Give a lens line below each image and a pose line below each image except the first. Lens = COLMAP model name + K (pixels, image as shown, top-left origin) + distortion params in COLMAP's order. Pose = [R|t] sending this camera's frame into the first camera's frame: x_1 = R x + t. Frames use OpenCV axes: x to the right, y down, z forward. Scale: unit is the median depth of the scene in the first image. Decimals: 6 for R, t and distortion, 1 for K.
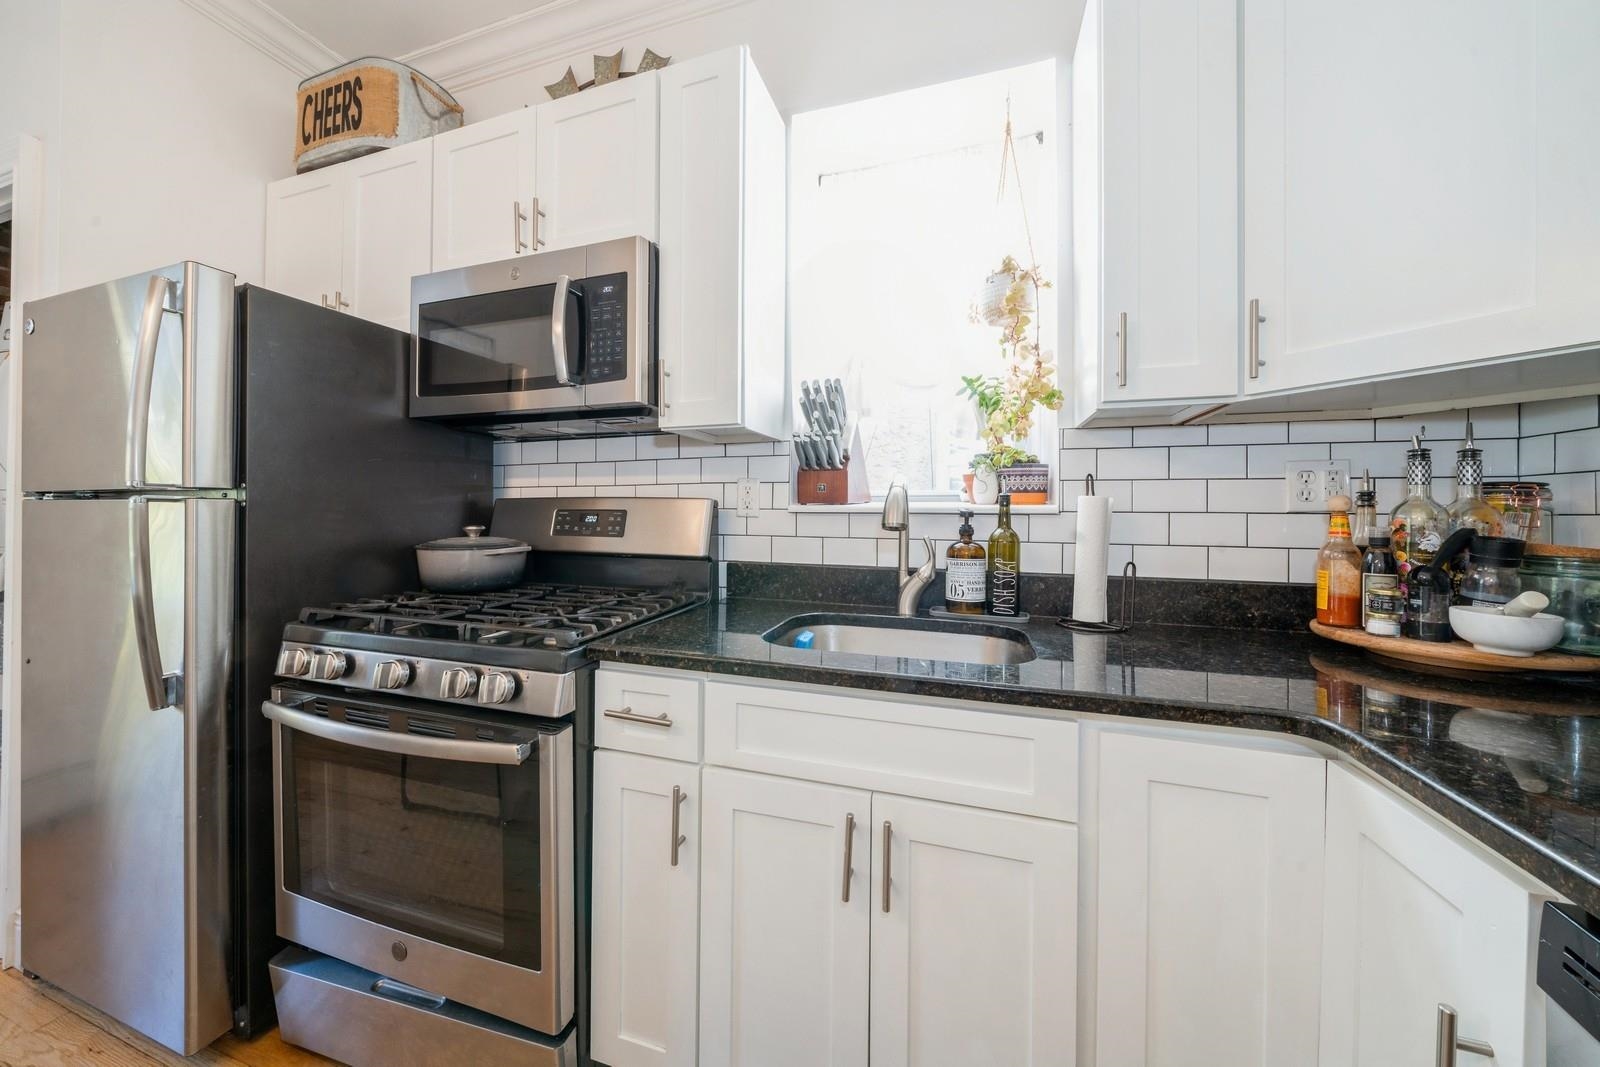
lens RADIAL K [[547.4, 0, 798.3], [0, 547.4, 503.0], [0, 0, 1]] dist [-0.007487, 0.000702]
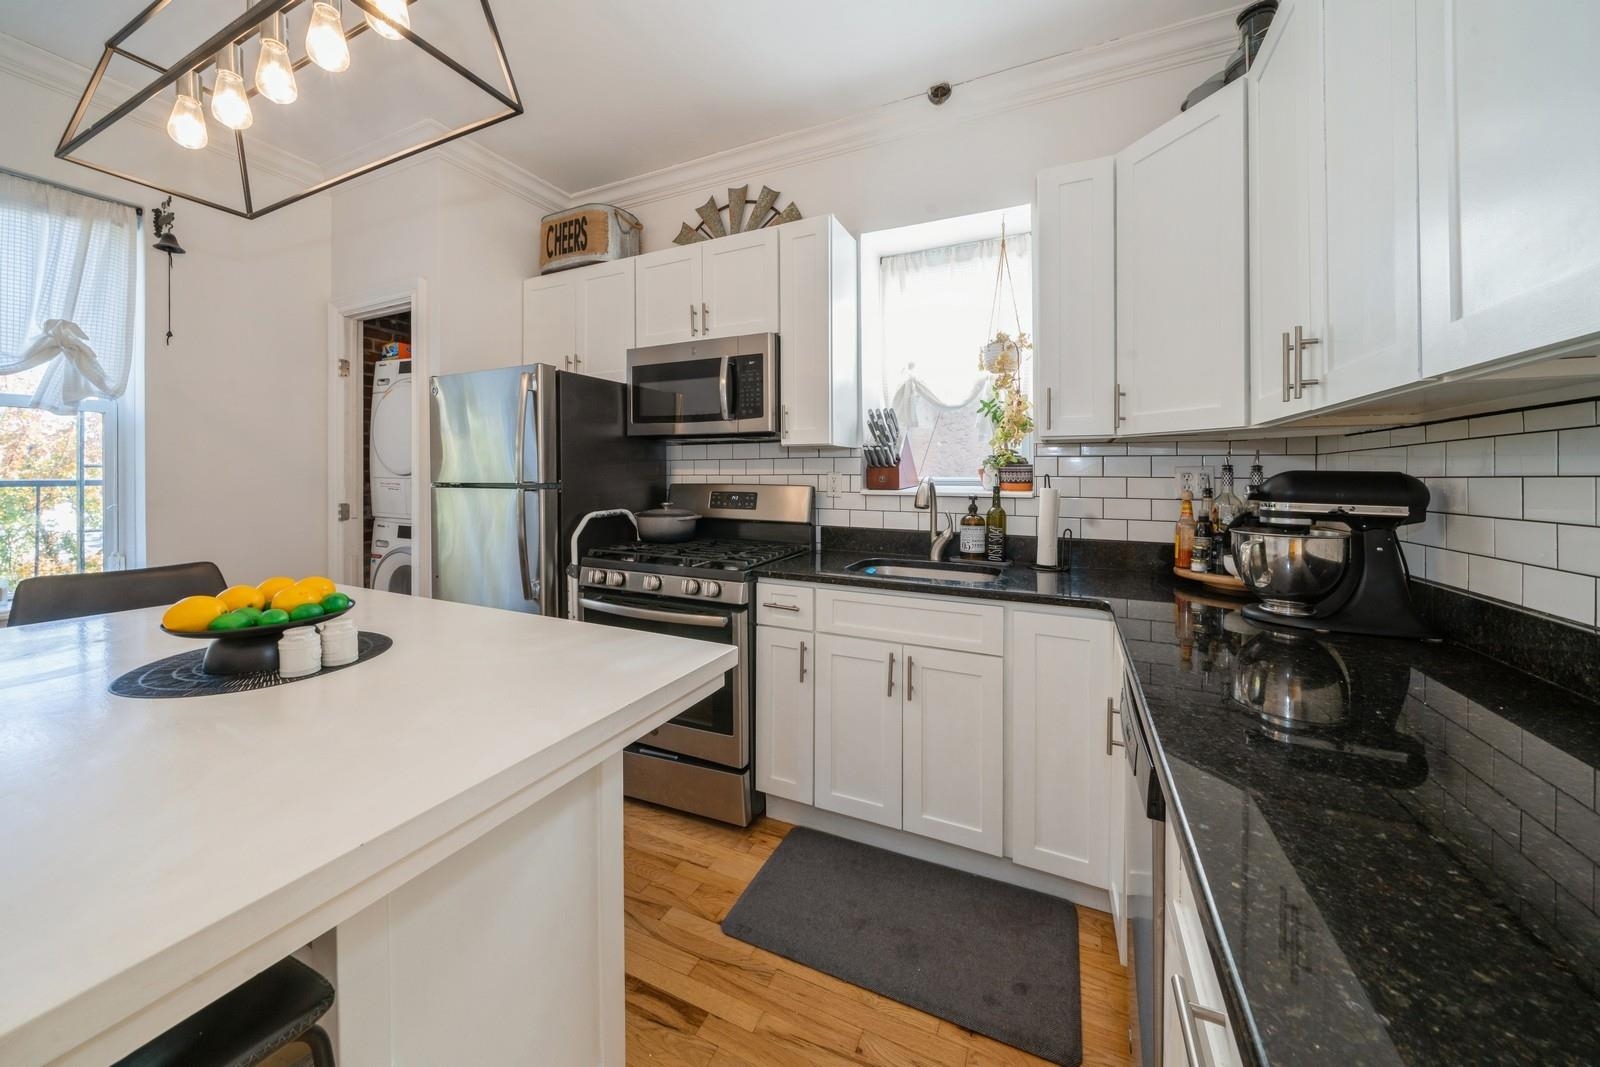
lens RADIAL K [[547.4, 0, 798.2], [0, 547.4, 481.3], [0, 0, 1]] dist [-0.007487, 0.000702]
pose [[0.991709, -0.000218, -0.128502, 0.009299], [0.003521, 0.999669, 0.025483, -0.070526], [0.128454, -0.025725, 0.991382, -0.649688]]
